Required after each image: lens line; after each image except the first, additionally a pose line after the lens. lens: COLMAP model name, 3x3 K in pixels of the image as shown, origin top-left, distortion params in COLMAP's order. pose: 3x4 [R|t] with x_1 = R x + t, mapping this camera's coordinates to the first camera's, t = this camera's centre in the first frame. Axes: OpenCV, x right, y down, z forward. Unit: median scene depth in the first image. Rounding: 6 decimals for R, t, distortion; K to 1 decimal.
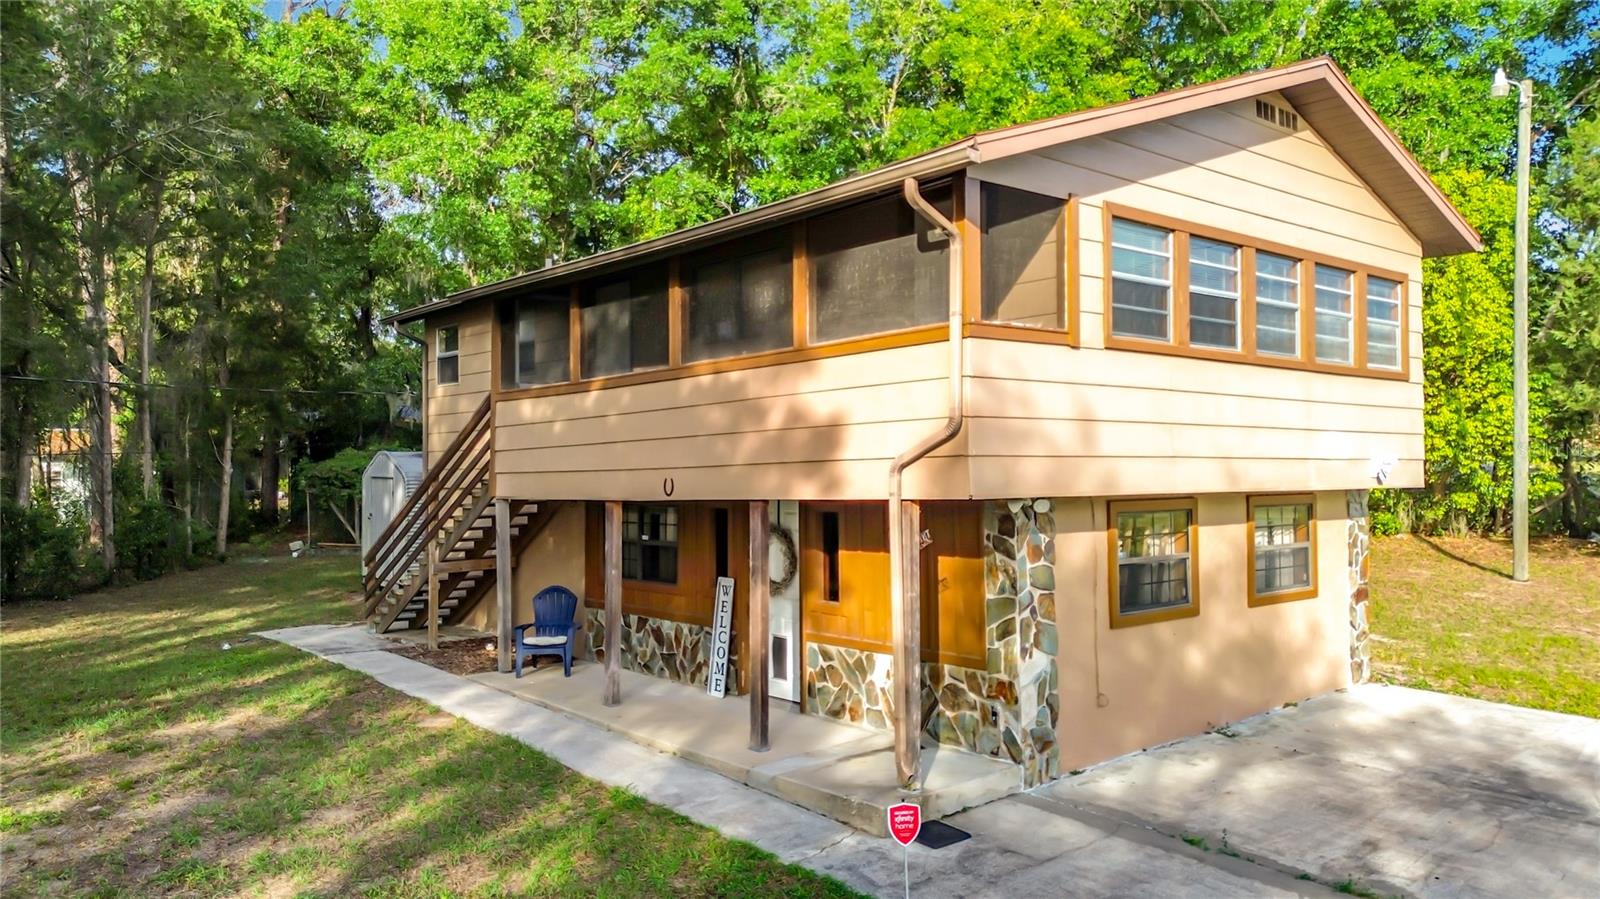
lens RADIAL K [[1131.5, 0, 800.3], [0, 1131.5, 467.9], [0, 0, 1]] dist [0.069013, -0.059482]
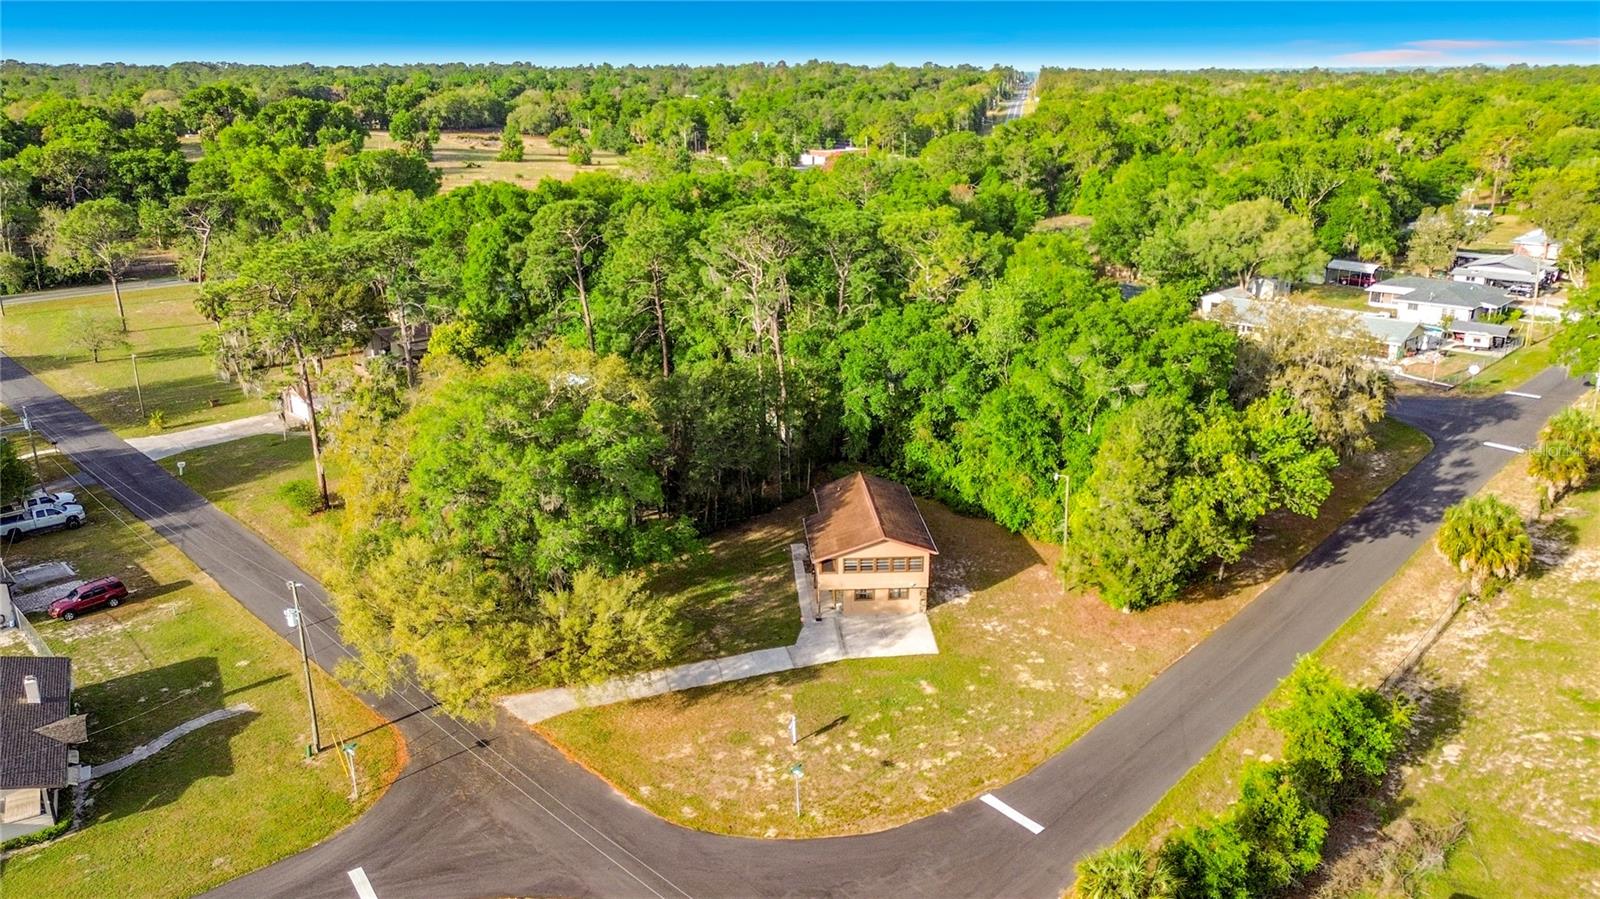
lens RADIAL K [[1149.9, 0, 800.7], [0, 1149.9, 428.1], [0, 0, 1]] dist [0.077808, -0.079574]
pose [[0.806971, 0.179648, -0.562606, 4.275931], [-0.001567, 0.953262, 0.302142, -3.436452], [0.590589, -0.242938, 0.769536, -5.113784]]
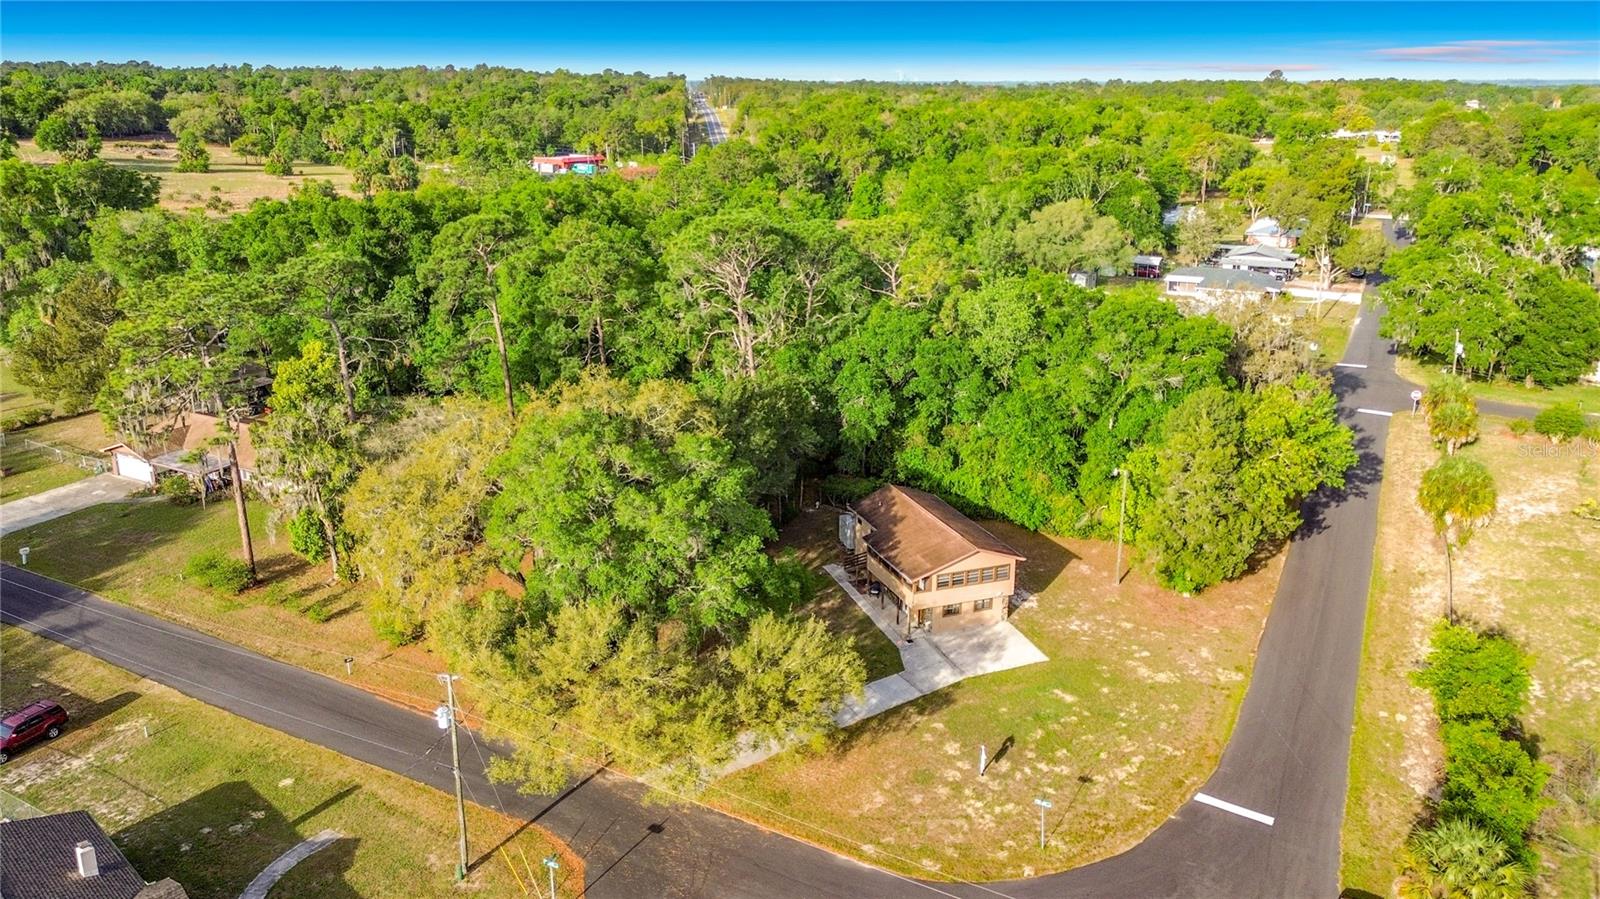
lens RADIAL K [[1148.5, 0, 801.3], [0, 1148.5, 410.8], [0, 0, 1]] dist [0.064562, -0.061169]
pose [[0.943702, 0.105032, -0.313680, 1.673275], [-0.013160, 0.959424, 0.281658, -3.392517], [0.330536, -0.261673, 0.906793, -6.038840]]
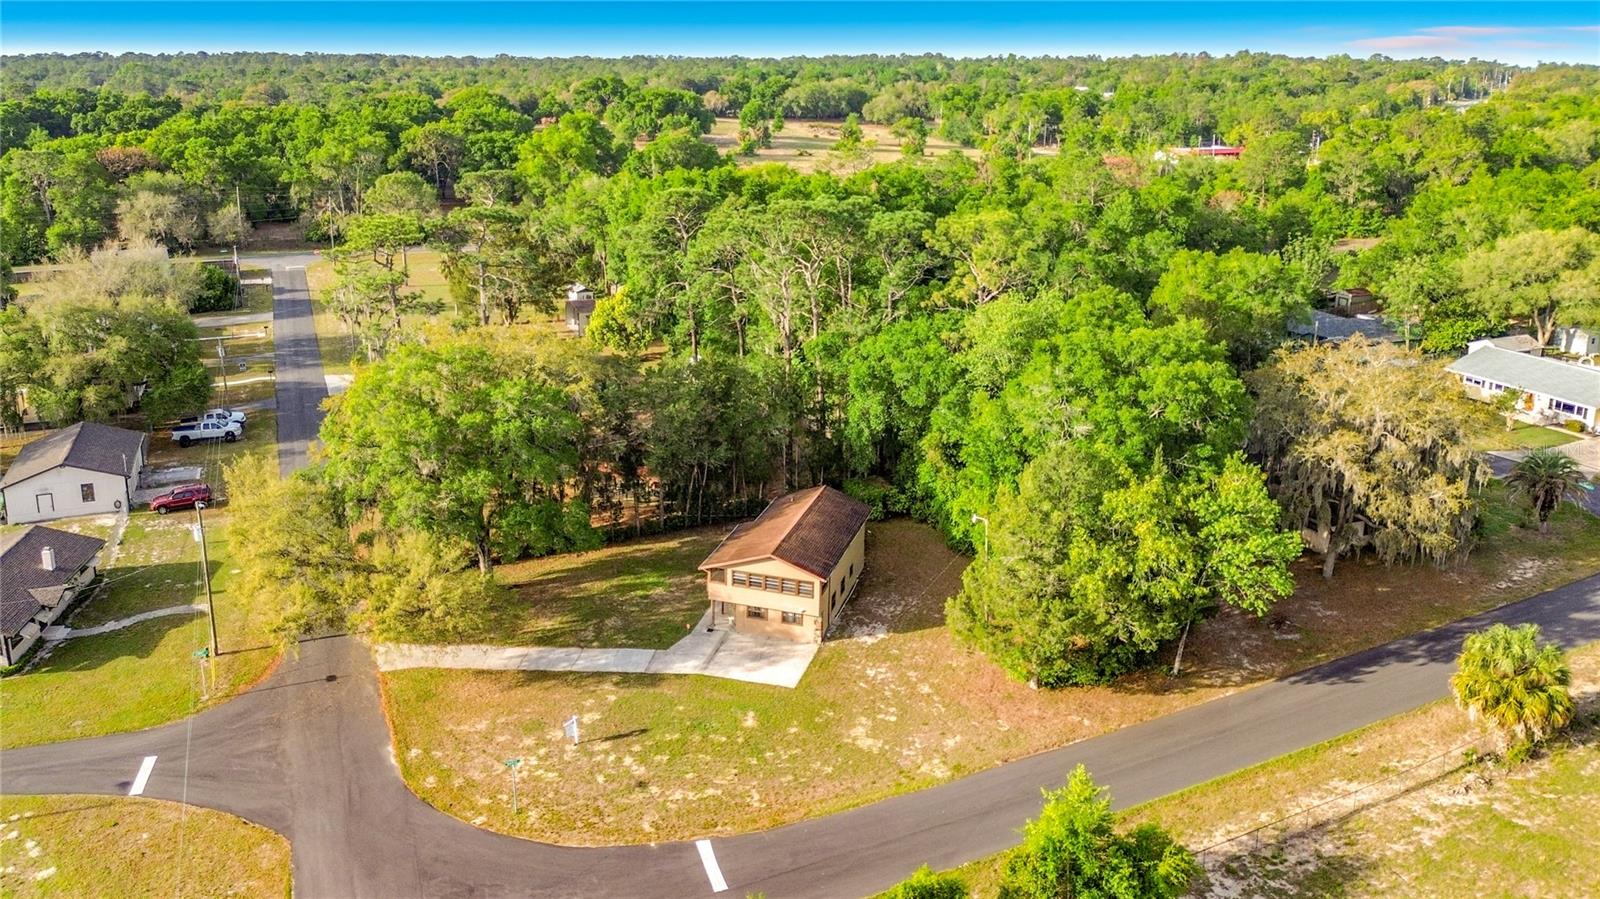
lens RADIAL K [[1185.0, 0, 740.5], [0, 1185.0, 383.2], [0, 0, 1]] dist [0.045092, -0.116019]
pose [[0.506595, 0.233659, -0.829919, 6.379065], [-0.002192, 0.962923, 0.269768, -3.453832], [0.862181, -0.134844, 0.488324, -2.647263]]
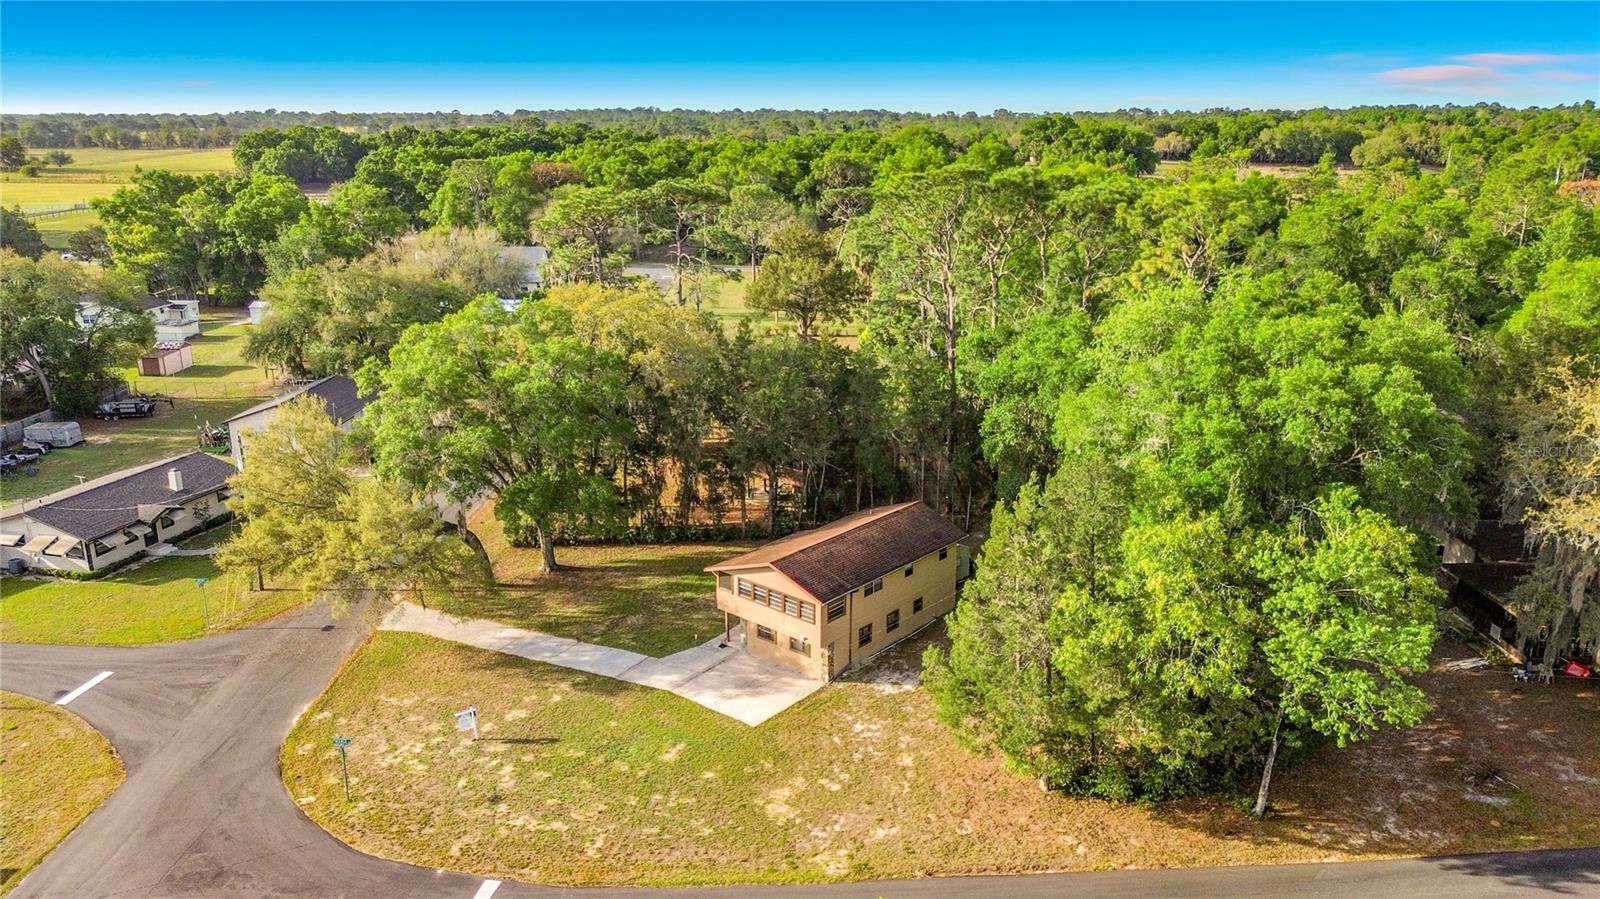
lens RADIAL K [[1131.5, 0, 800.3], [0, 1131.5, 467.9], [0, 0, 1]] dist [0.069013, -0.059482]
pose [[0.150193, 0.292559, -0.944379, 5.913257], [-0.000107, 0.955219, 0.295900, -2.591593], [0.988657, -0.044341, 0.143499, 0.377262]]
